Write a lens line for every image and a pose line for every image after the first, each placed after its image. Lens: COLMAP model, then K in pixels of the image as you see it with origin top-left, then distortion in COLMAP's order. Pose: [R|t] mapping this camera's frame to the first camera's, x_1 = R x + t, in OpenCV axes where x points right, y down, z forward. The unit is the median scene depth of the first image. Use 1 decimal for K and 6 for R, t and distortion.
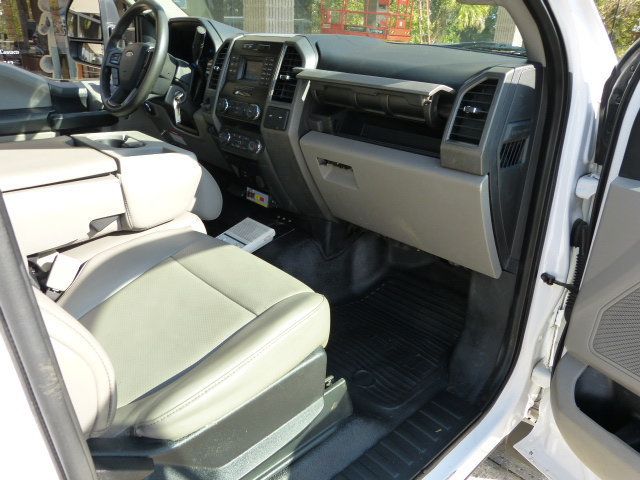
lens RADIAL K [[475.9, 0, 322.1], [0, 475.9, 236.1], [0, 0, 1]] dist [-0.038668, 0.023725]
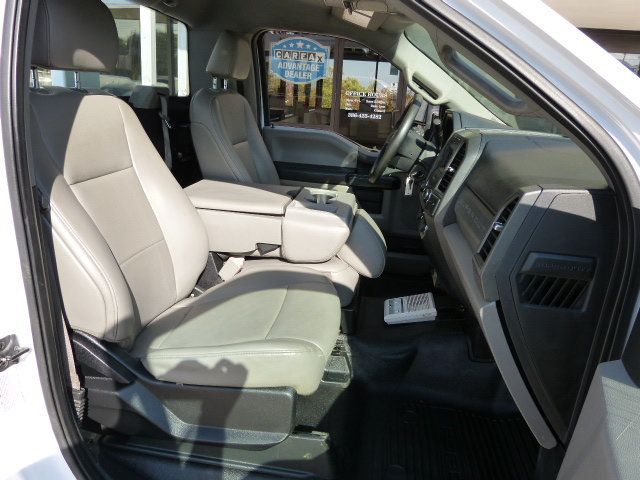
lens RADIAL K [[475.9, 0, 320.4], [0, 475.9, 241.8], [0, 0, 1]] dist [-0.038668, 0.023725]
pose [[0.627475, 0.245866, -0.738799, 0.642856], [-0.348254, 0.937261, 0.016134, -0.115040], [0.696415, 0.247166, 0.673732, 0.146014]]
